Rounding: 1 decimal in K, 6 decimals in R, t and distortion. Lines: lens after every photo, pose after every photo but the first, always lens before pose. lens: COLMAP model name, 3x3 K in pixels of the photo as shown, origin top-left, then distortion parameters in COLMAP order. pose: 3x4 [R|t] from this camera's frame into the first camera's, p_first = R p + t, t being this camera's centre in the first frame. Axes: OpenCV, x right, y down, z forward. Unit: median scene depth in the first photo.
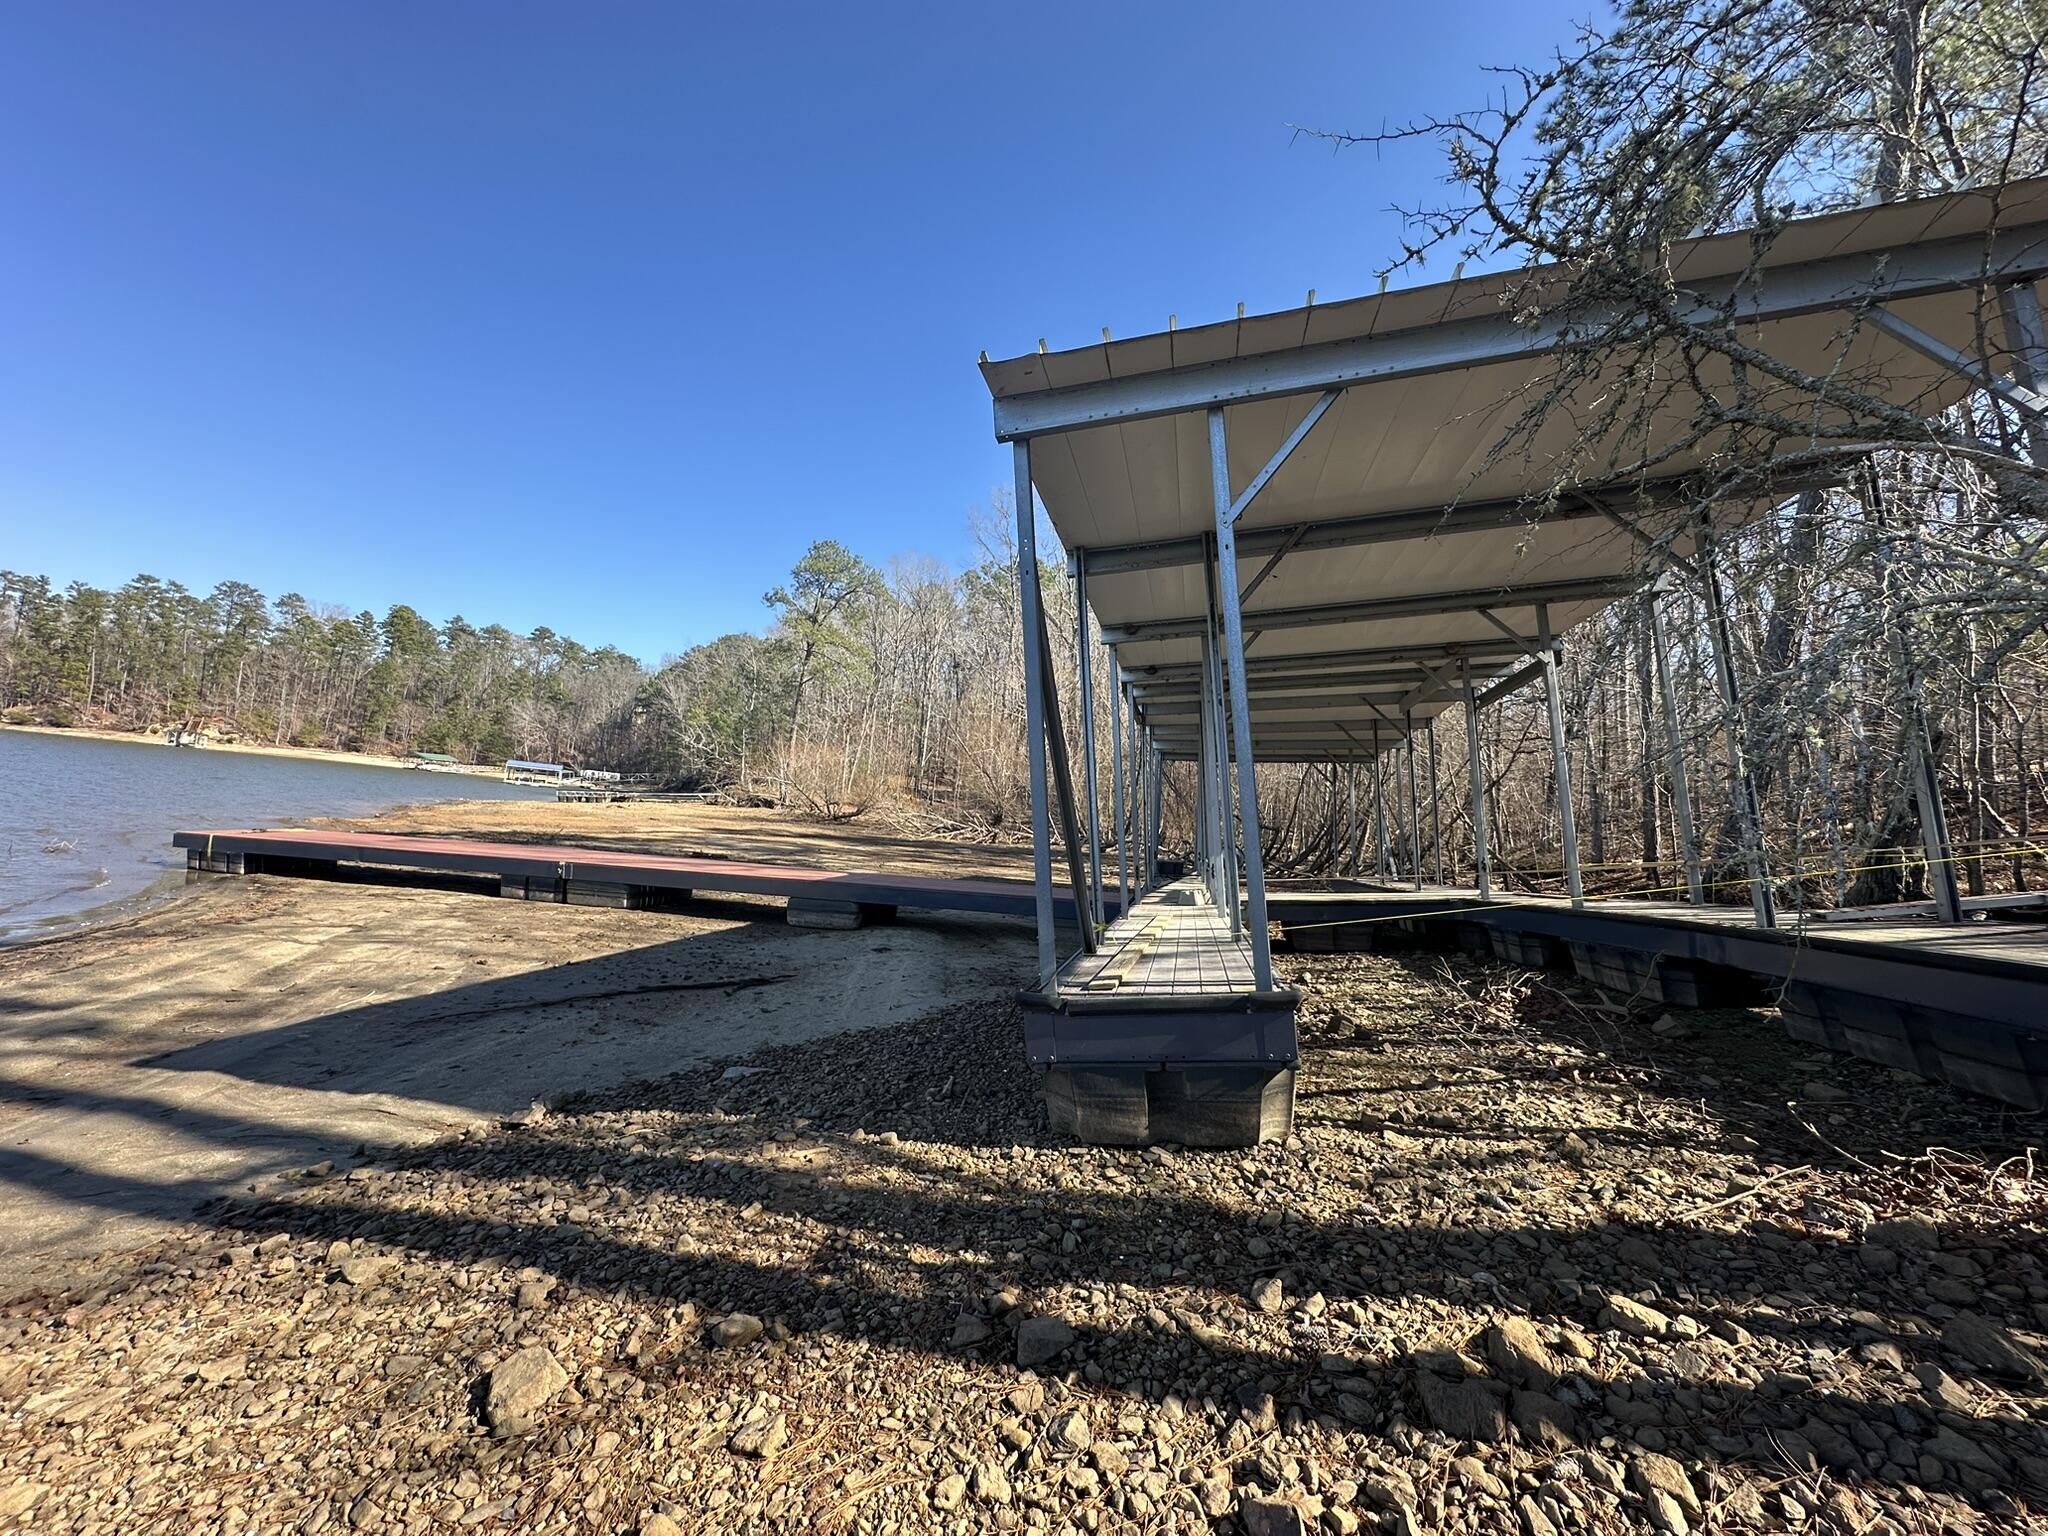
lens RADIAL K [[819.8, 0, 1023.3], [0, 819.8, 762.2], [0, 0, 1]] dist [-0.004996, 0.001426]
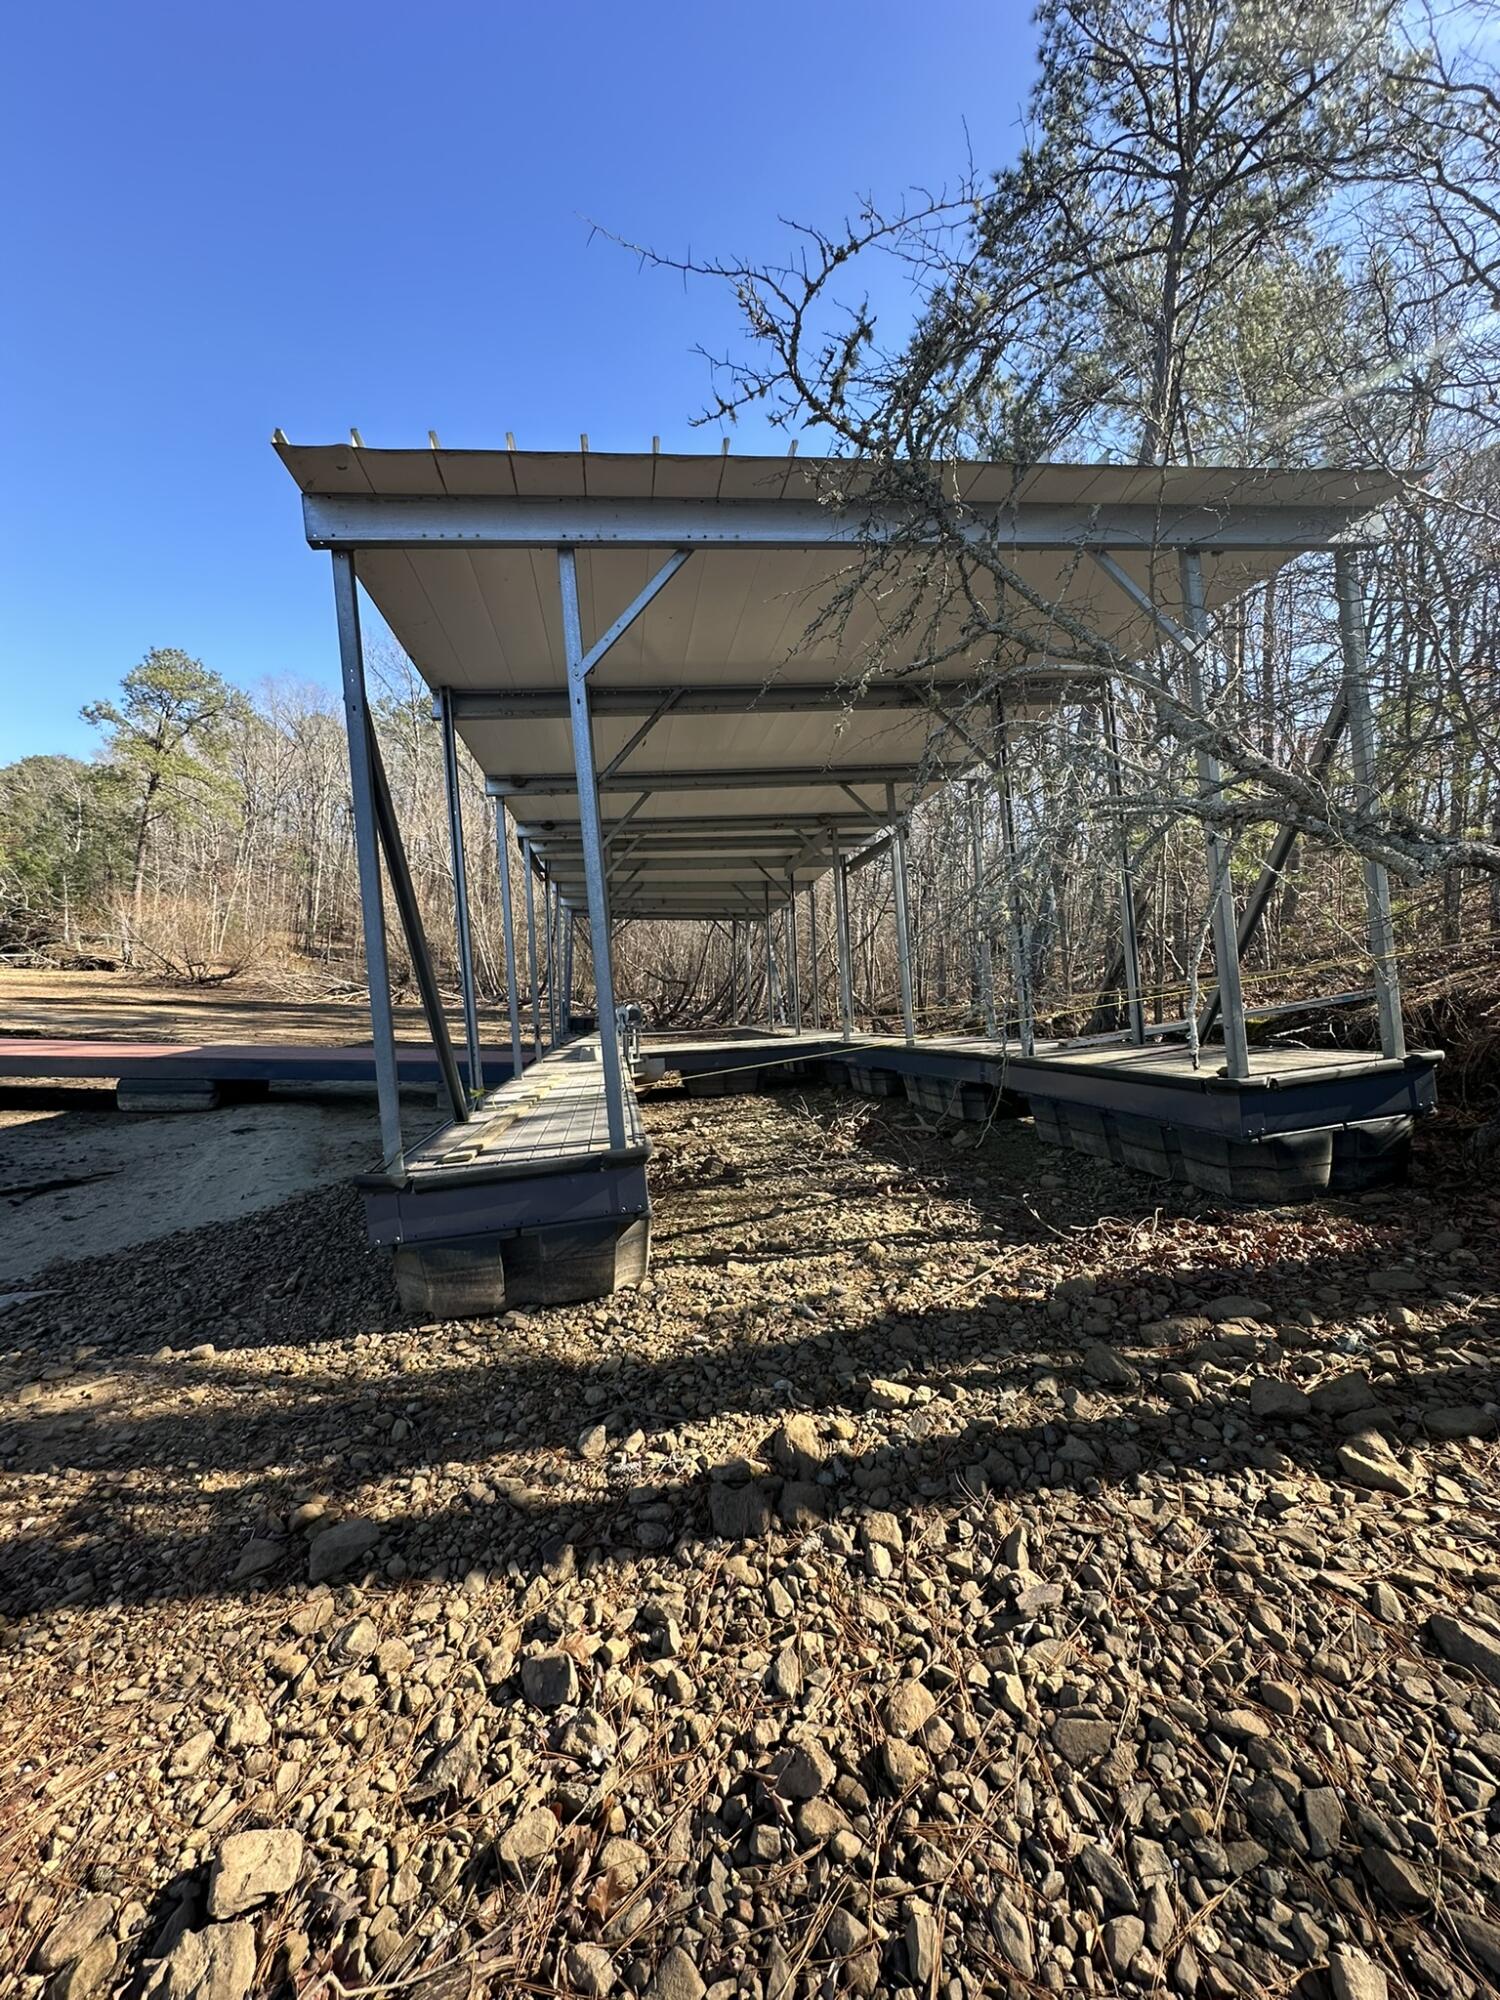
lens RADIAL K [[800.6, 0, 750.0], [0, 800.6, 1000.0], [0, 0, 1]] dist [-0.004996, 0.001426]
pose [[0.932065, -0.031176, 0.360946, 0.089195], [-0.005787, 0.994882, 0.100876, -0.009737], [-0.362244, -0.096112, 0.927115, 0.022558]]
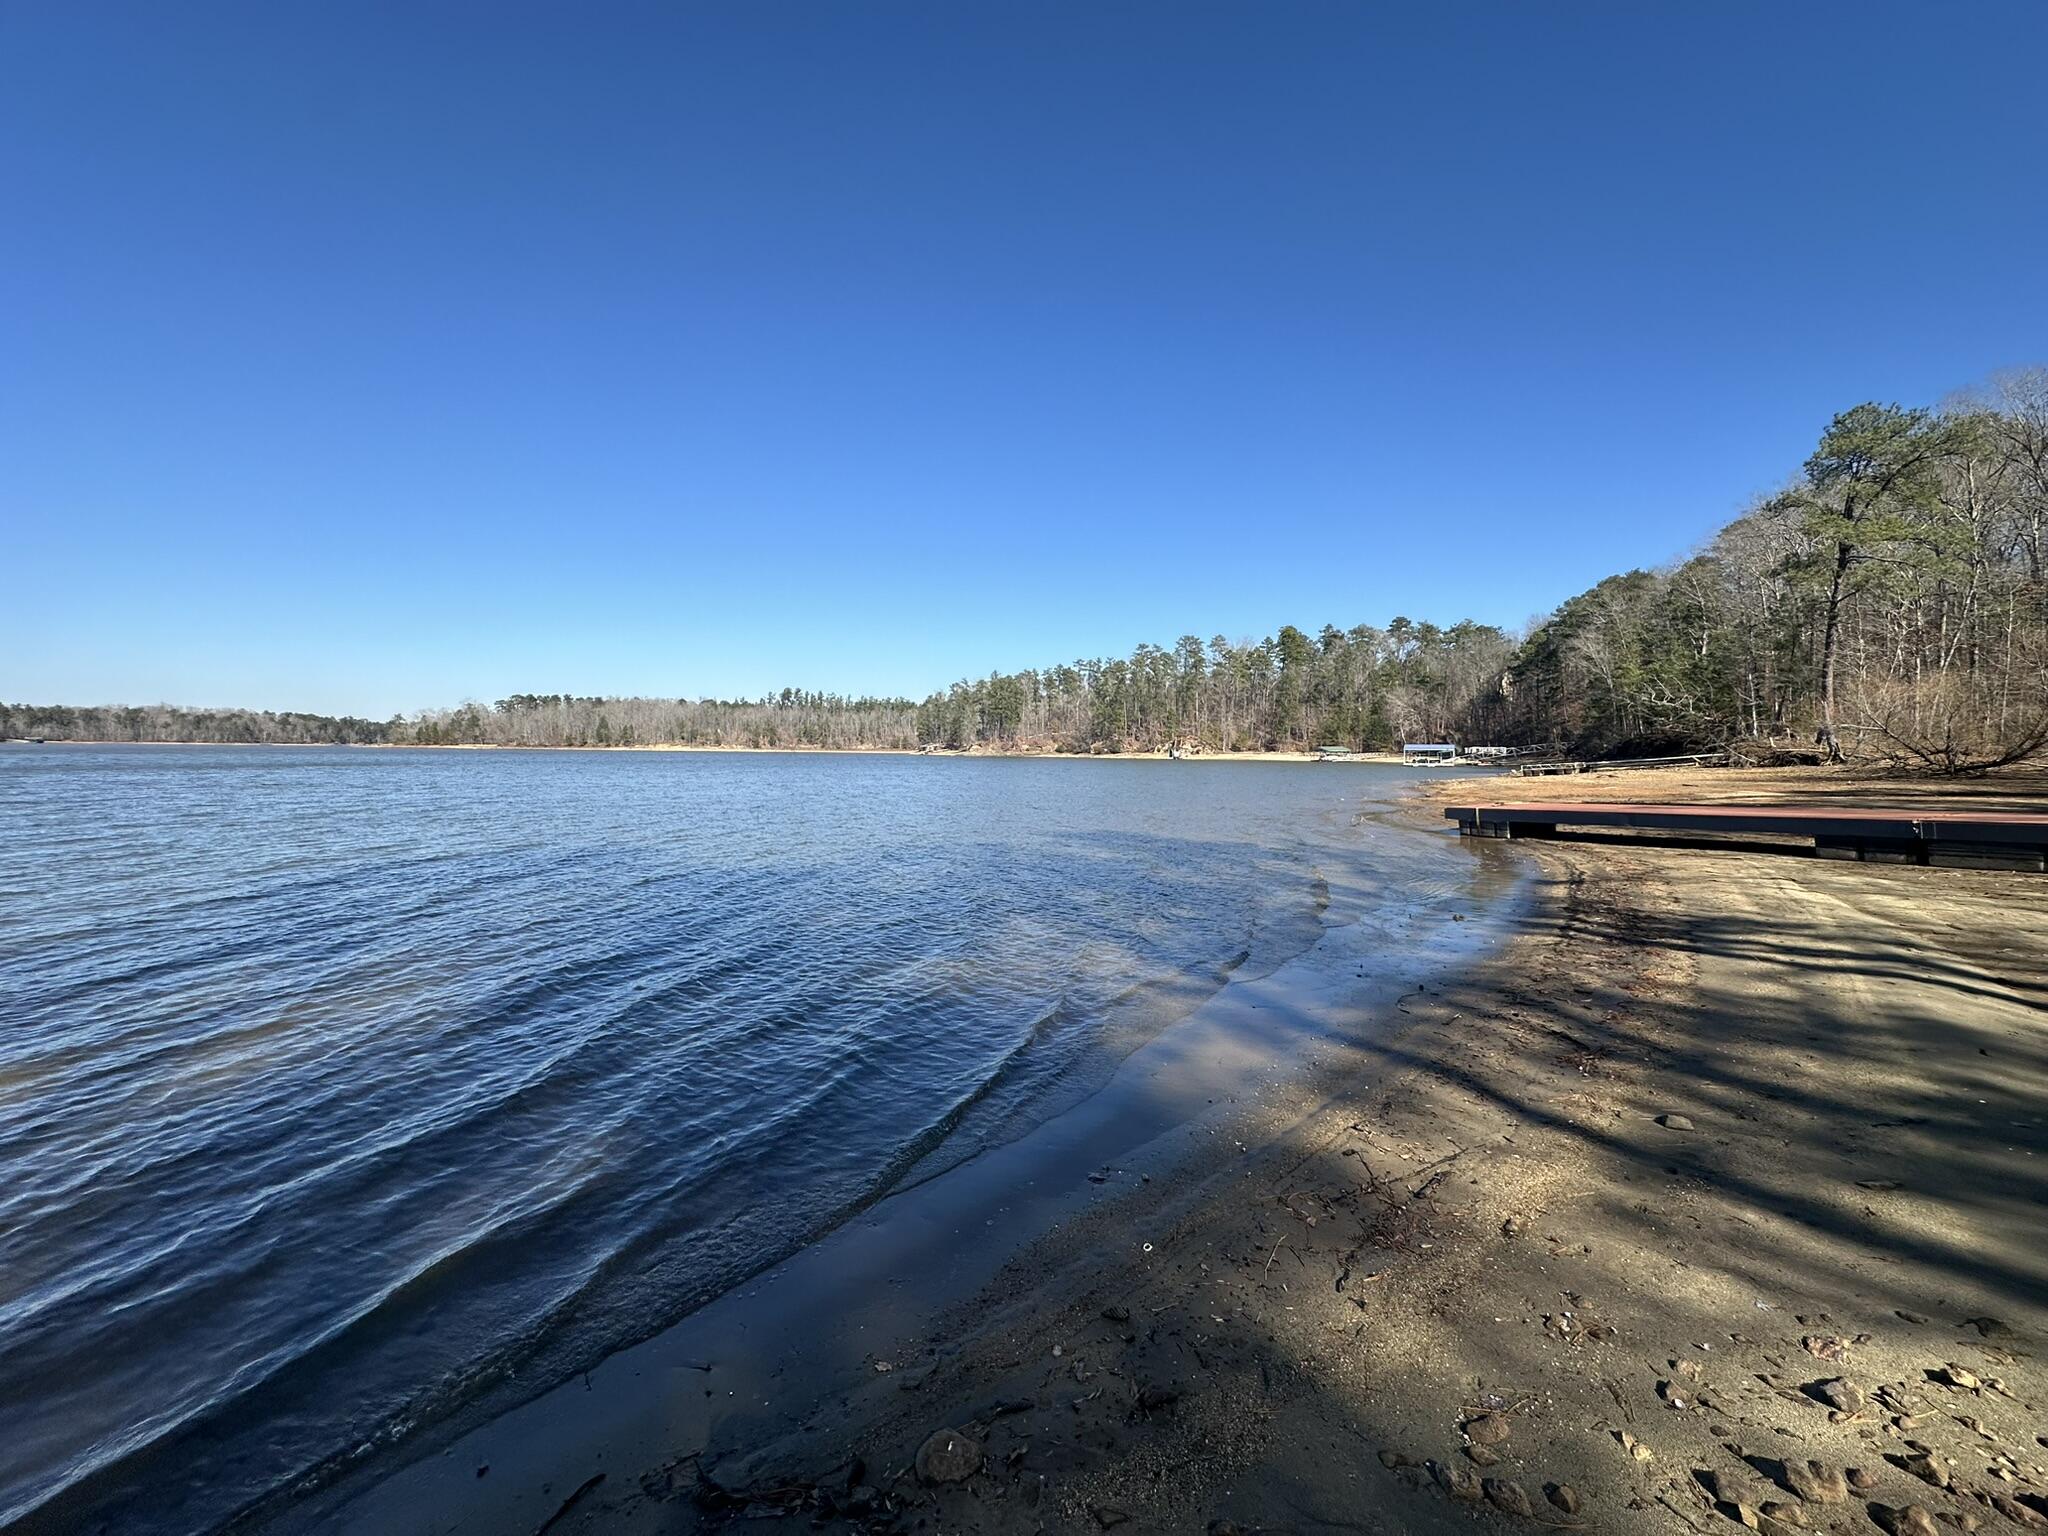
lens RADIAL K [[819.8, 0, 1023.3], [0, 819.8, 762.2], [0, 0, 1]] dist [-0.004996, 0.001426]
pose [[0.567265, -0.084237, -0.819216, -1.338374], [0.106313, 0.993922, -0.028585, -0.087454], [0.816644, -0.070878, 0.572772, -1.236072]]
